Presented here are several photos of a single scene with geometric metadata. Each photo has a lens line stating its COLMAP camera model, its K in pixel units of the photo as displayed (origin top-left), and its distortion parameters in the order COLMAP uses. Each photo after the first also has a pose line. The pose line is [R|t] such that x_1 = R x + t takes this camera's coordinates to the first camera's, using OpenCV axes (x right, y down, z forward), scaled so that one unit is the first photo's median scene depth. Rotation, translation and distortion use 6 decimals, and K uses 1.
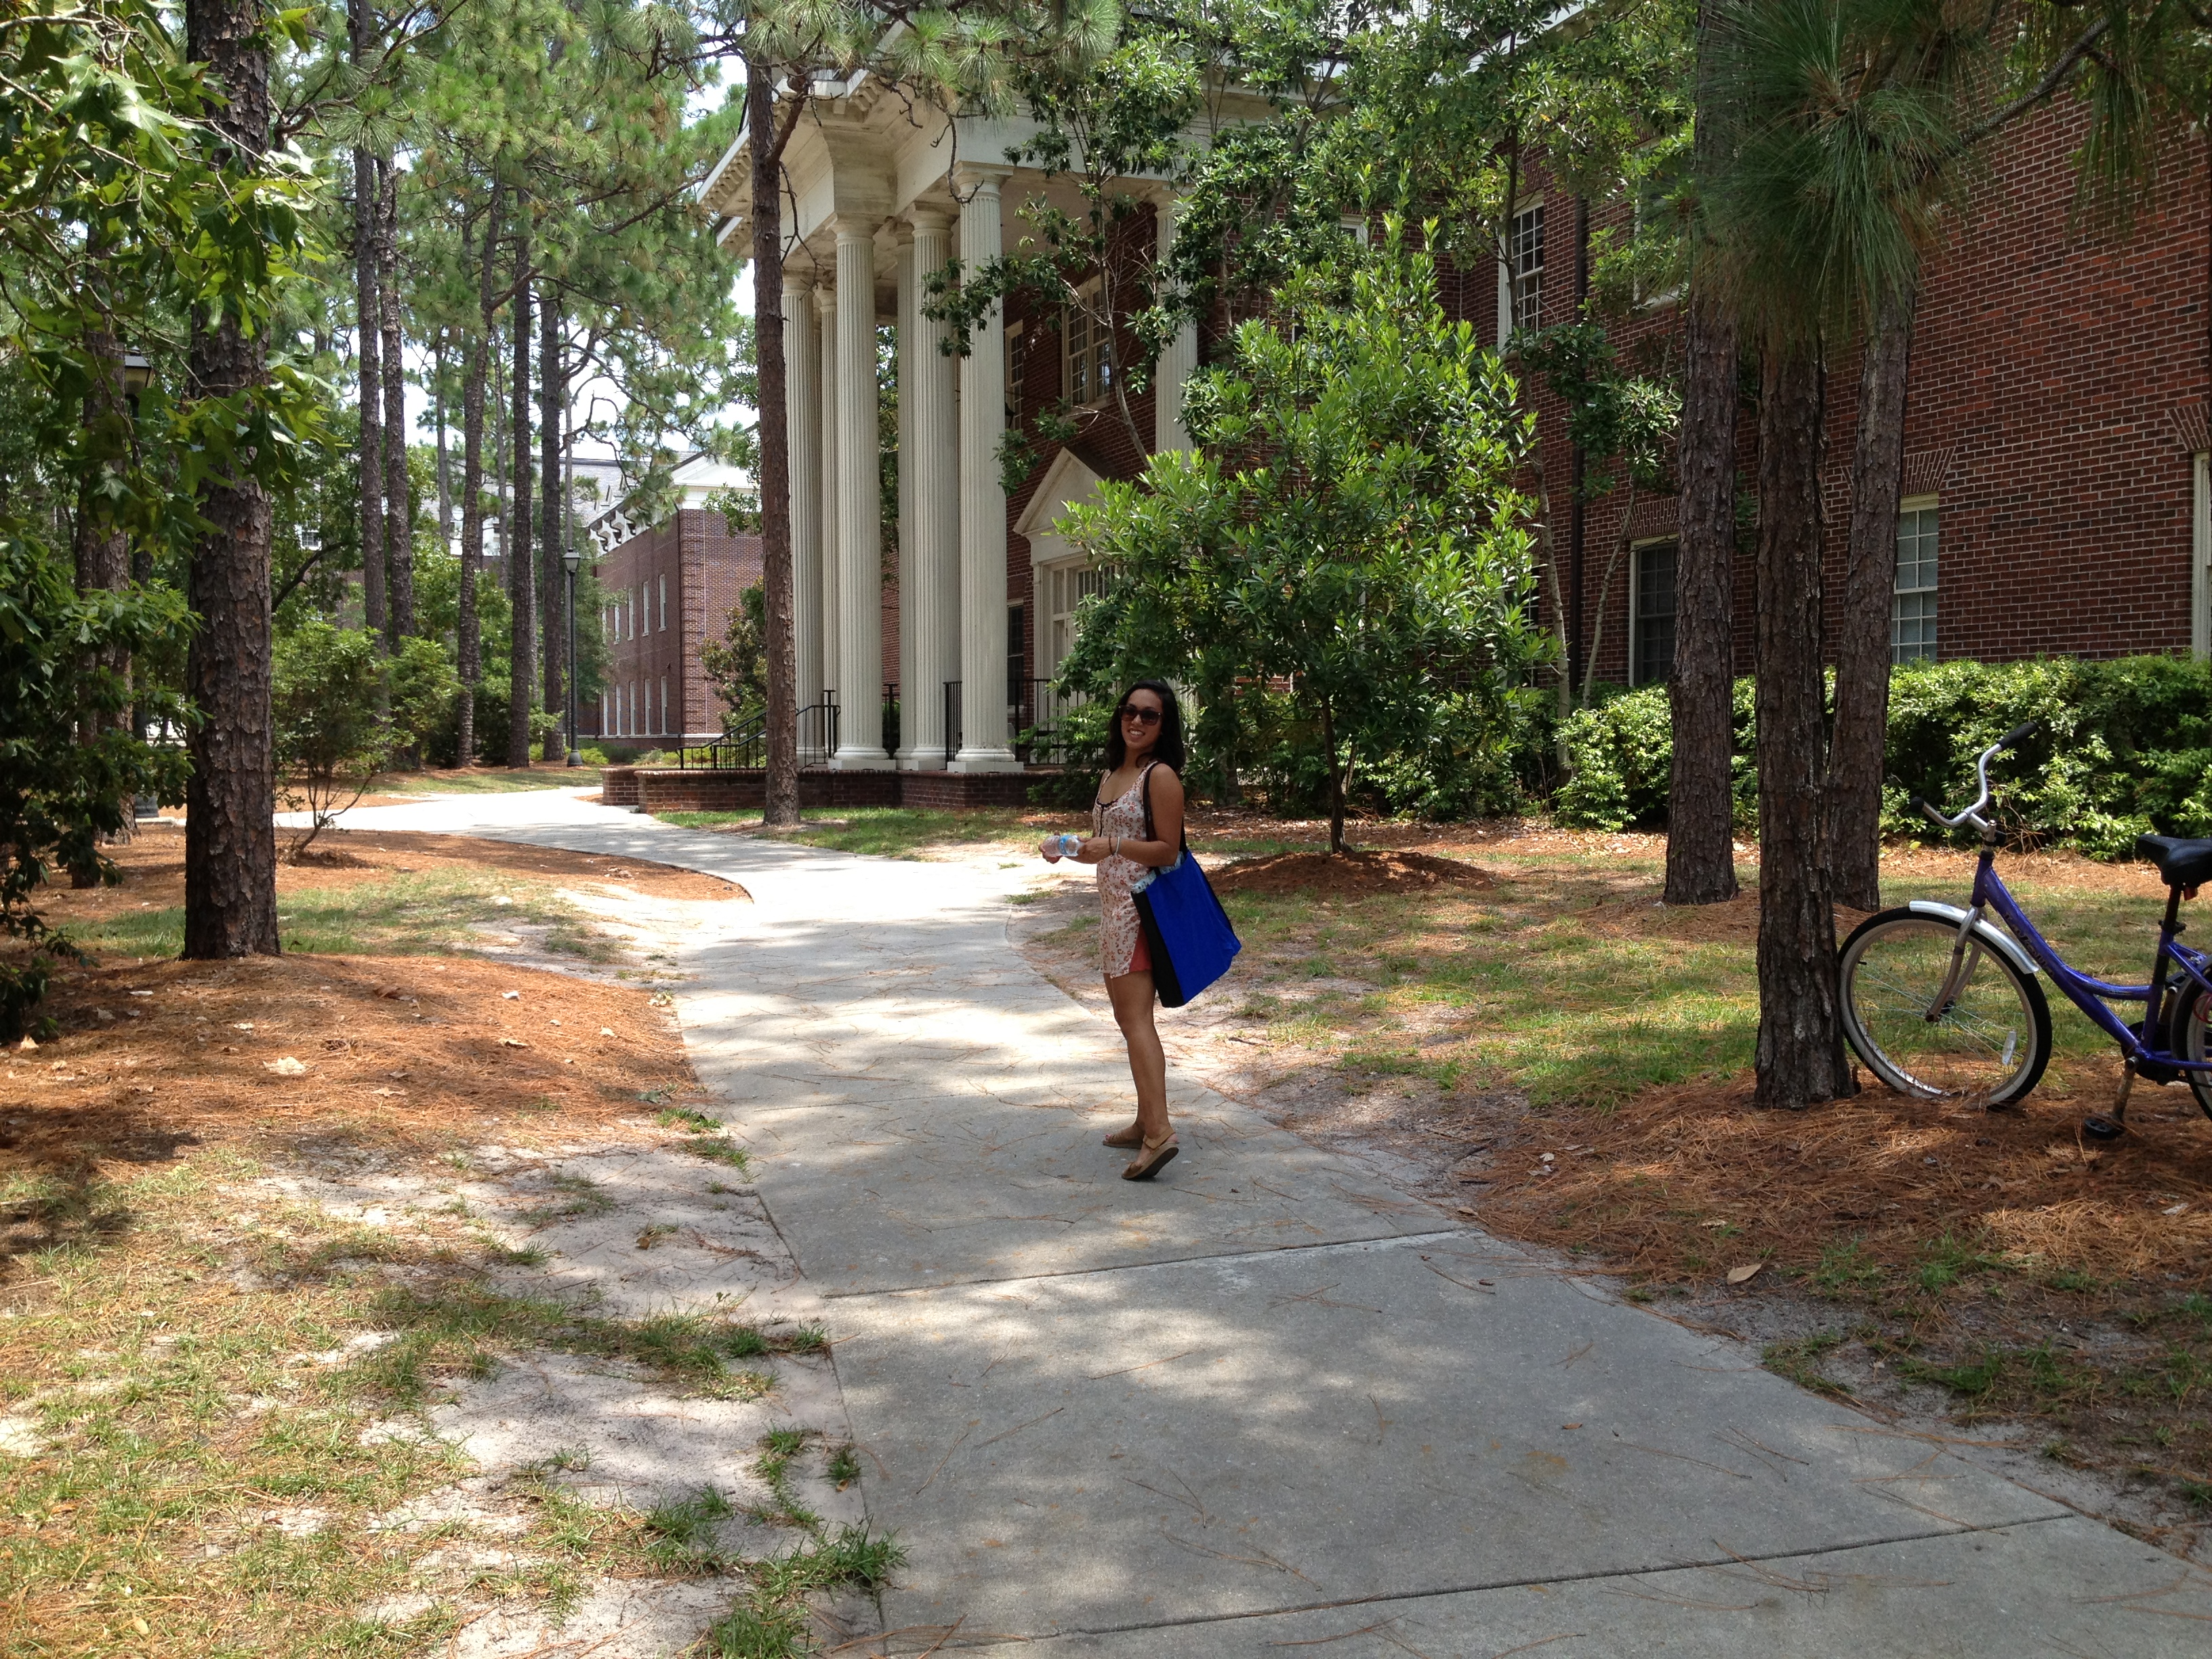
lens RADIAL K [[2239.9, 0, 1106.0], [0, 2239.9, 829.5], [0, 0, 1]] dist [0.103297, -0.365577]
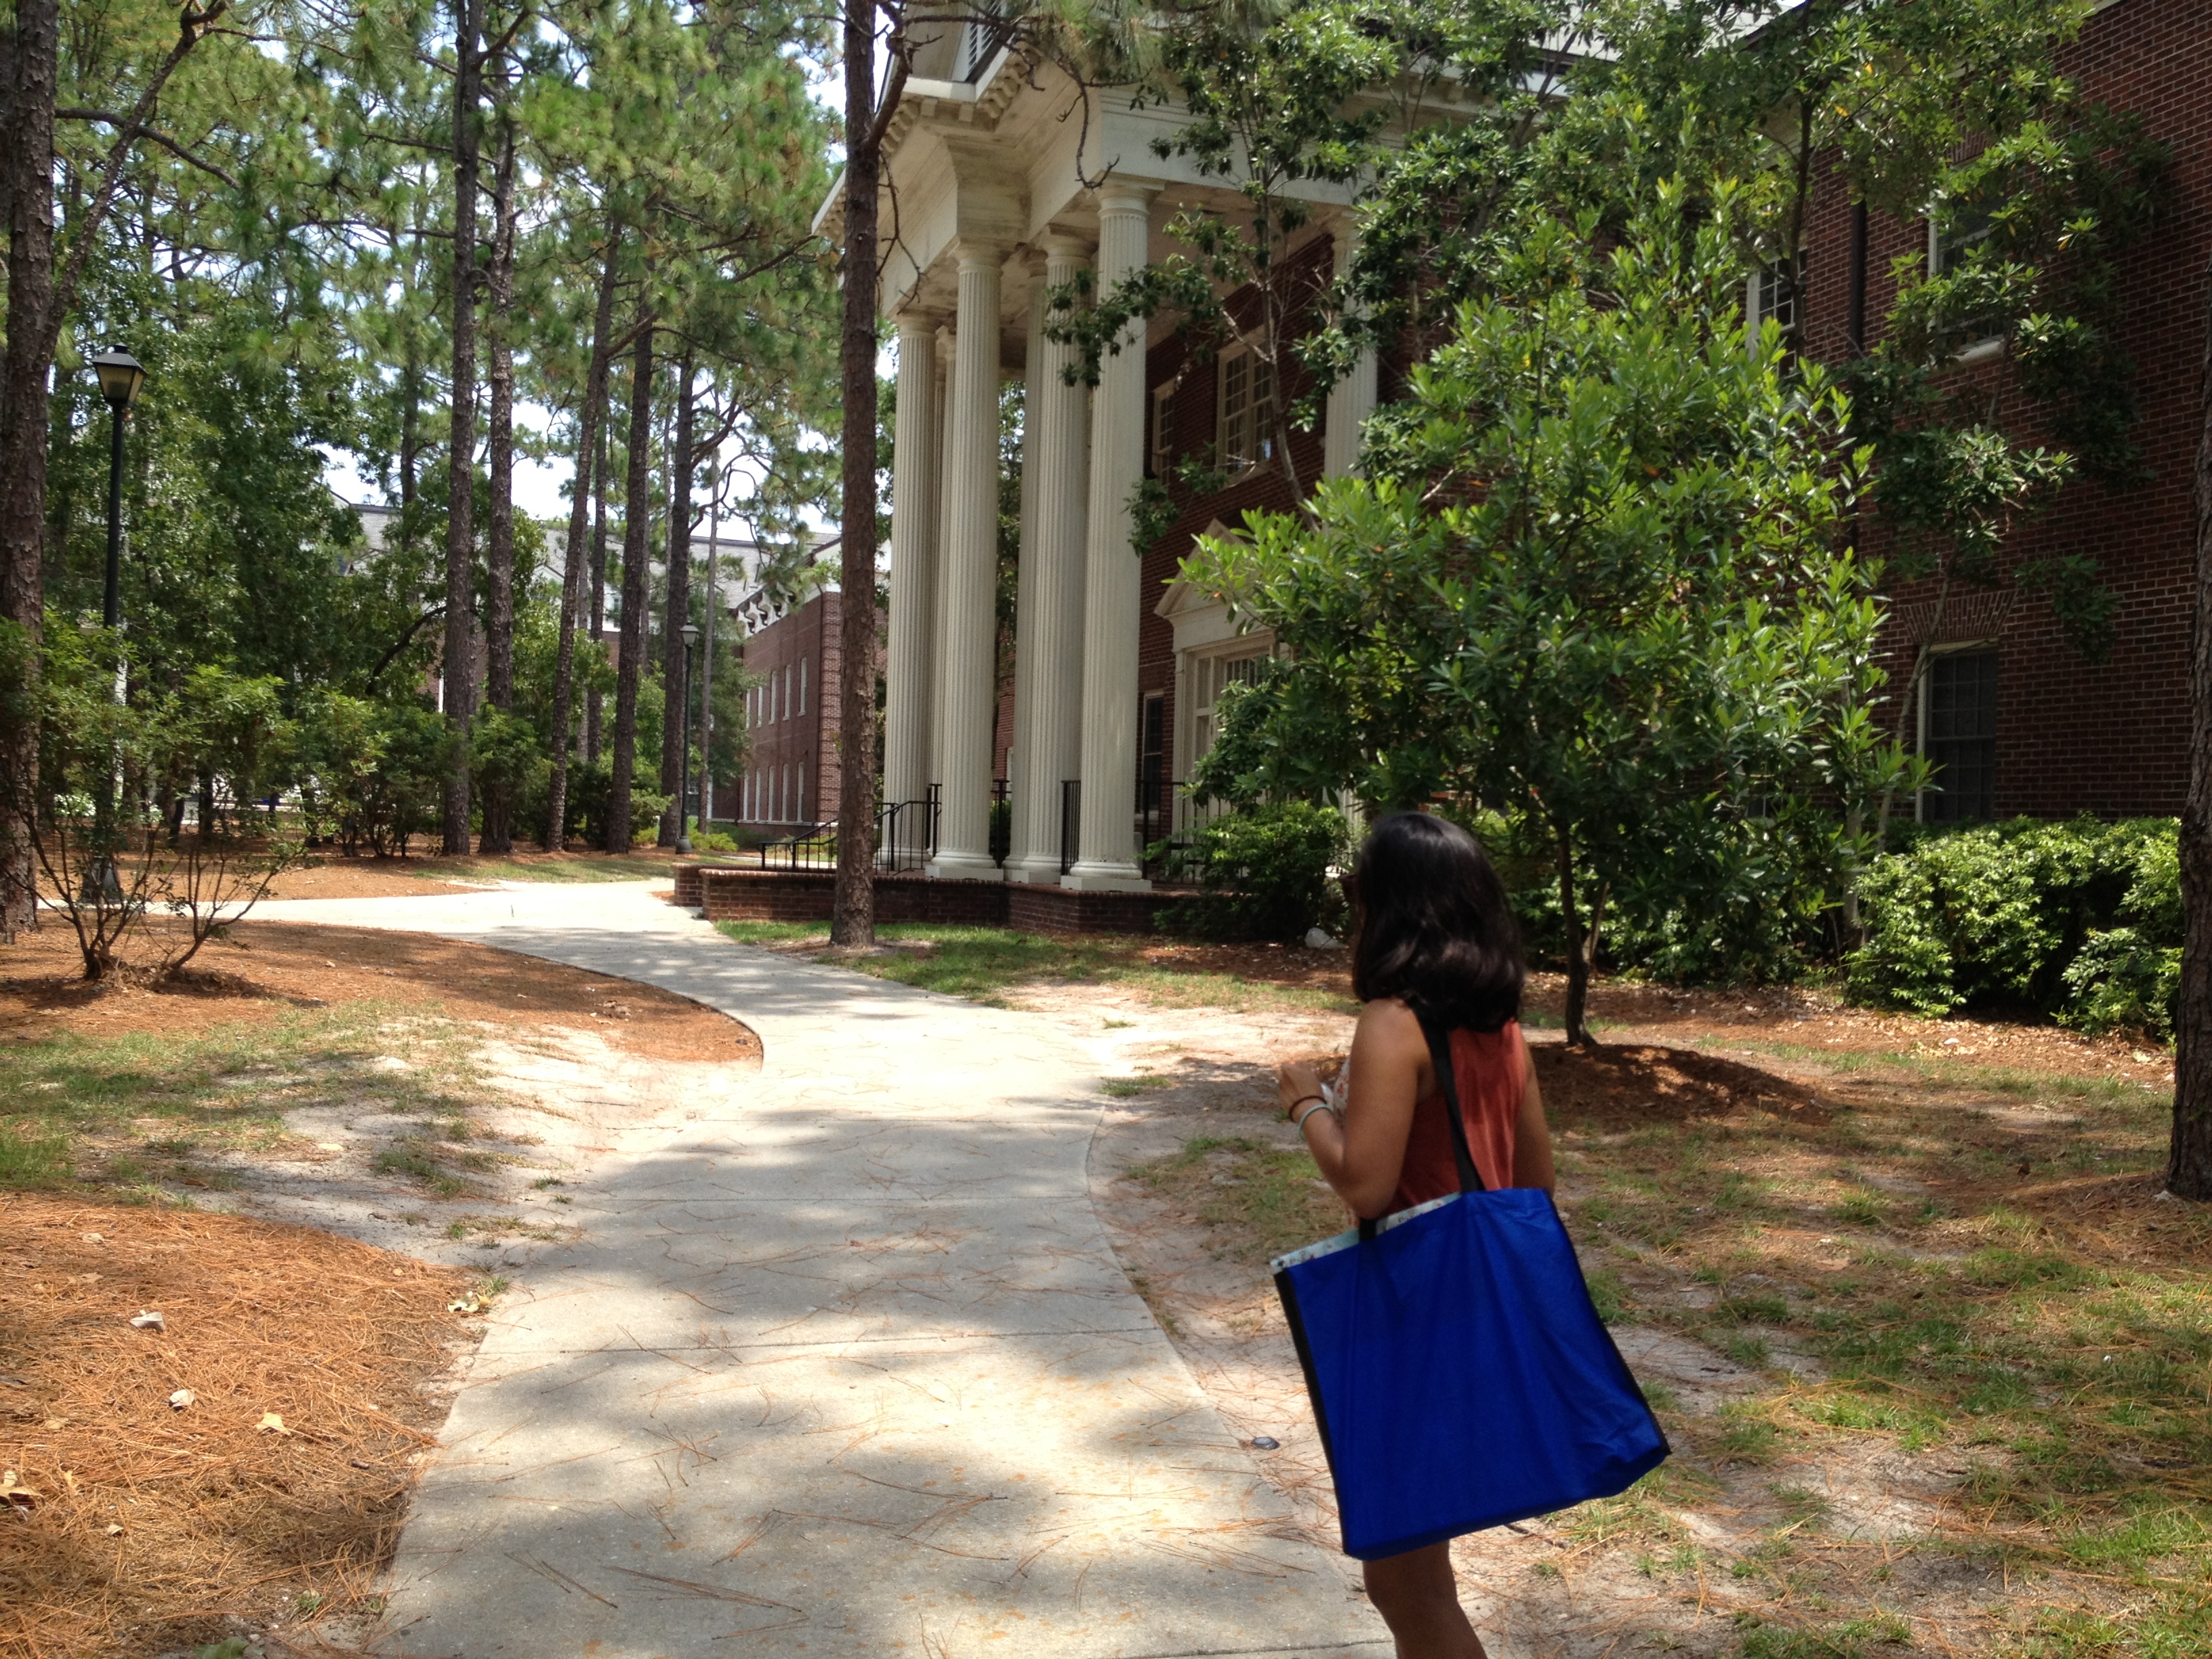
lens RADIAL K [[2350.2, 0, 943.3], [0, 2350.2, 669.9], [0, 0, 1]] dist [0.113465, 0.023121]
pose [[0.990421, 0.034306, -0.133749, 0.000818], [-0.049079, 0.992854, -0.108772, -0.011323], [0.129062, 0.114295, 0.985028, 0.159535]]
